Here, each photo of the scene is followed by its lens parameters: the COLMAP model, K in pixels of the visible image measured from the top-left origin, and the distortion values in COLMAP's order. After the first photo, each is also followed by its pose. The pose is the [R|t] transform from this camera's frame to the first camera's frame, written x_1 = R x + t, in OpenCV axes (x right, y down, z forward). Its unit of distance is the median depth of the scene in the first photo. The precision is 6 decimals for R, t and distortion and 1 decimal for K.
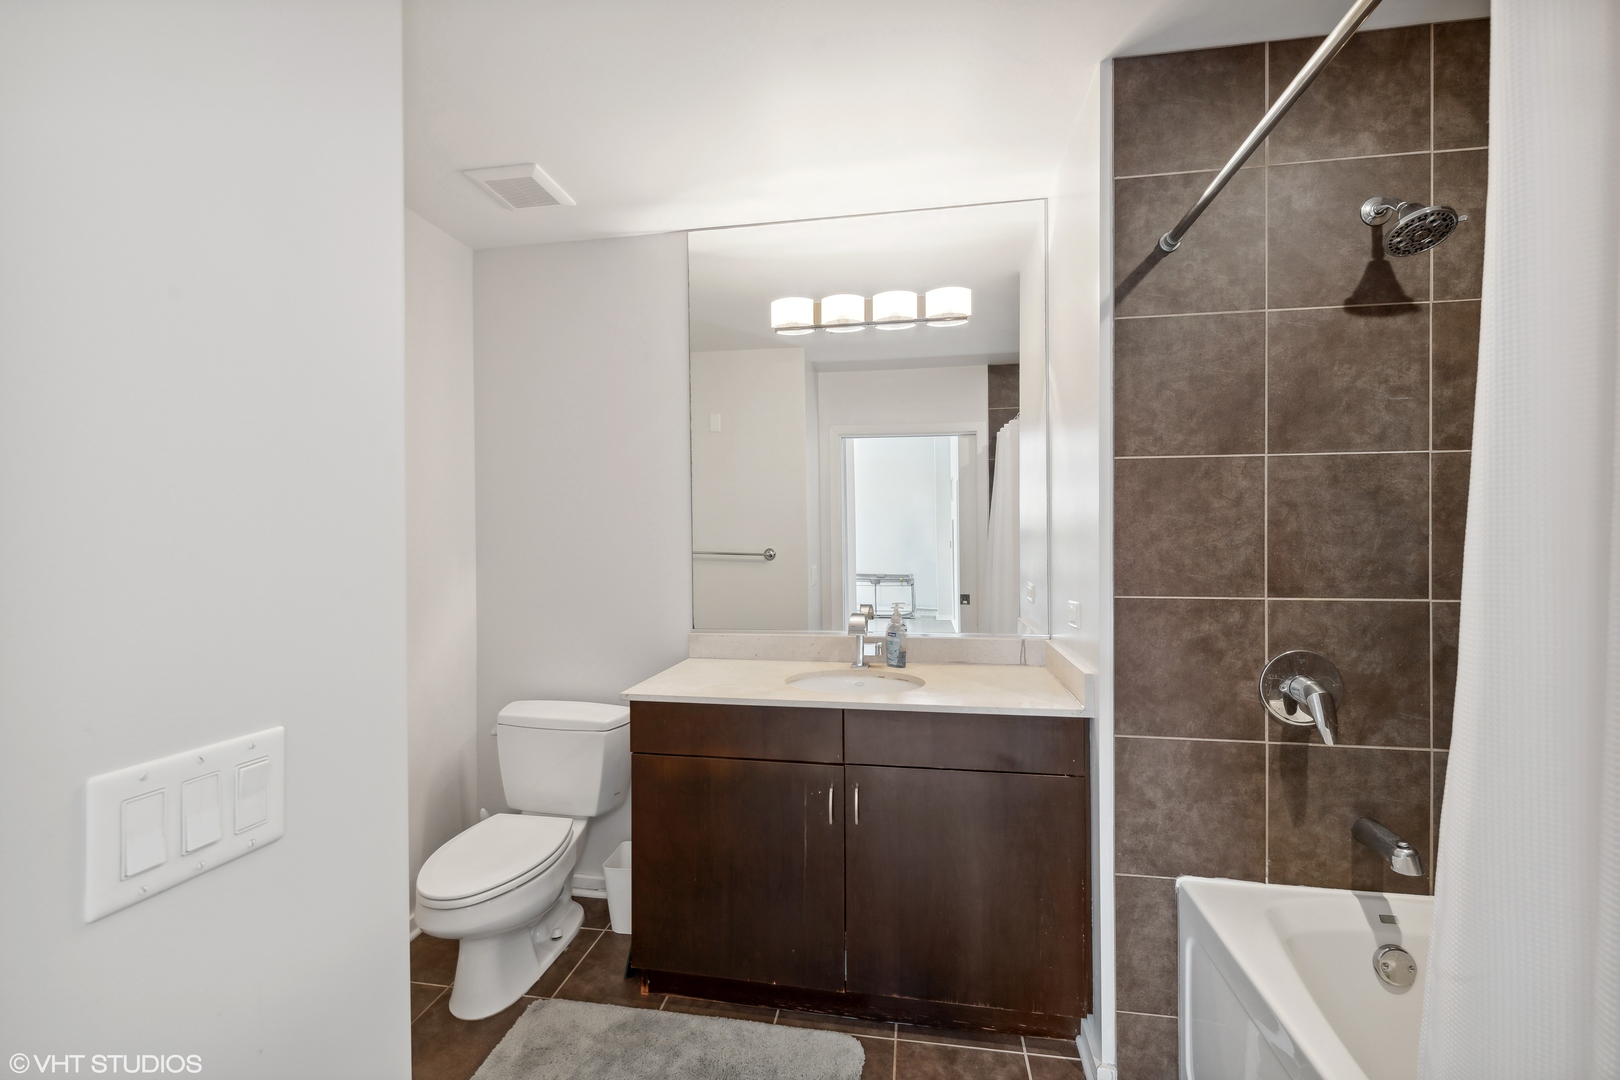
lens RADIAL K [[657.5, 0, 810.4], [0, 657.5, 541.7], [0, 0, 1]] dist [0.008332, -0.000552]
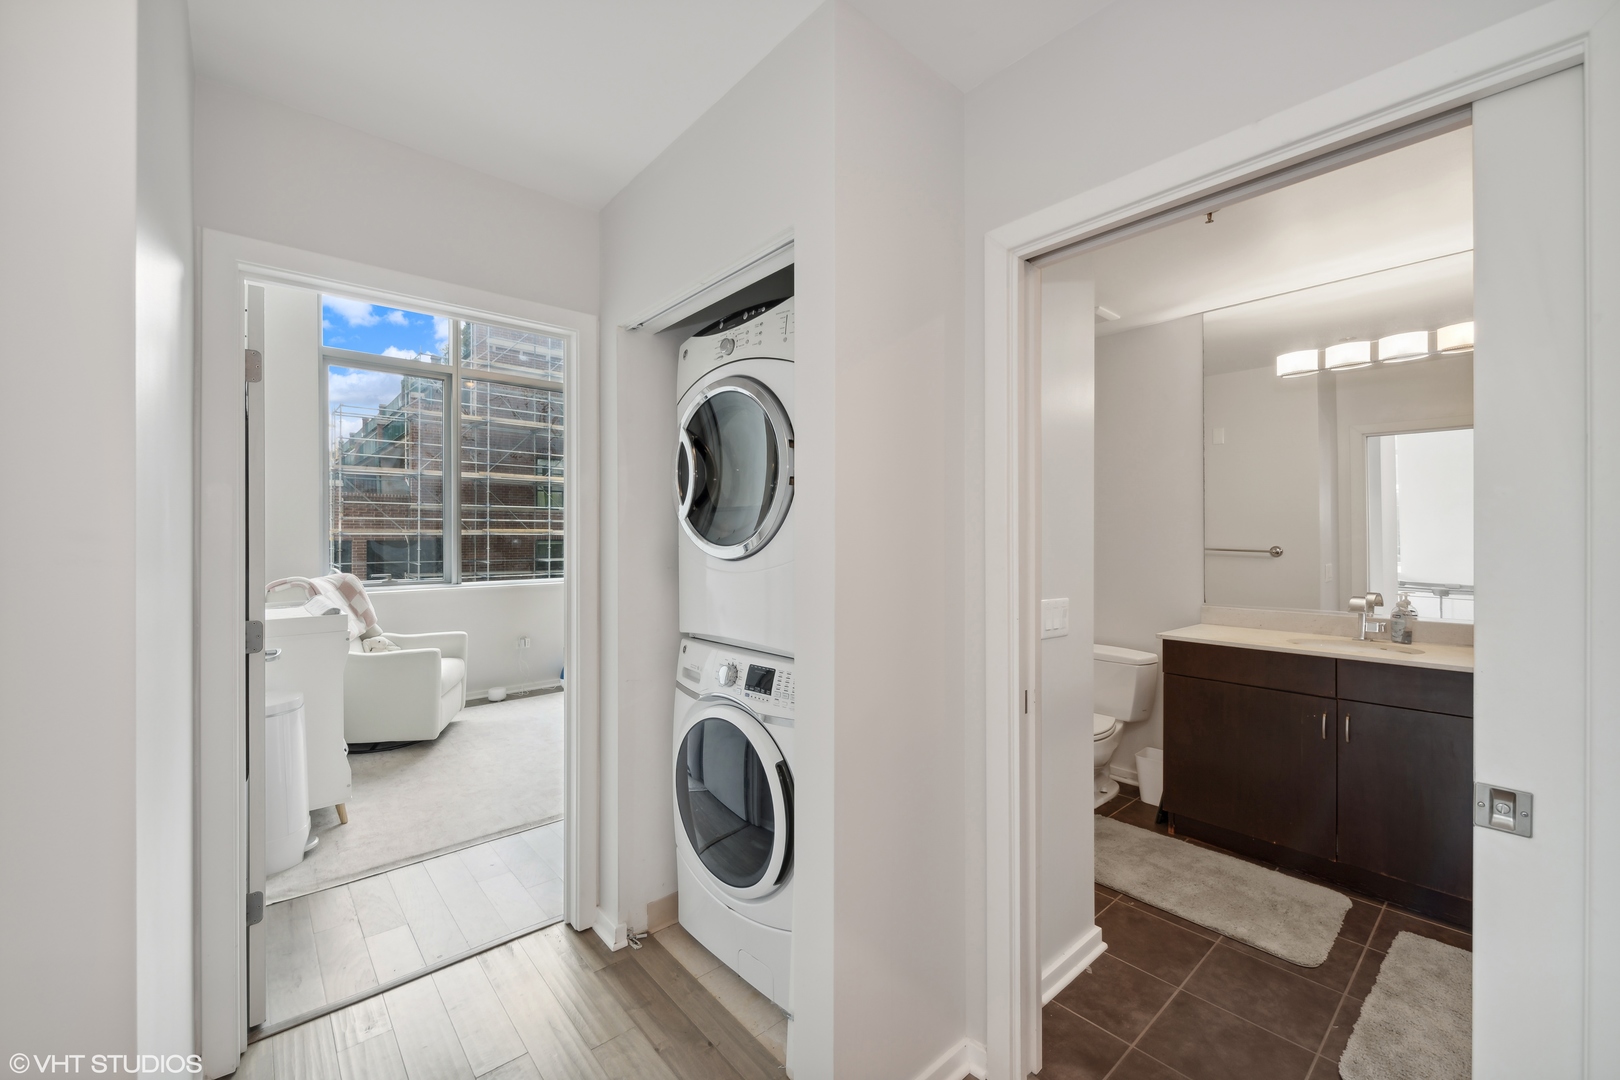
lens RADIAL K [[657.5, 0, 807.5], [0, 657.5, 541.0], [0, 0, 1]] dist [0.008332, -0.000552]
pose [[0.773293, 0.007772, -0.634001, 0.056057], [-0.008802, 0.999960, 0.001522, 0.009007], [0.633988, 0.004404, 0.773331, -0.640144]]
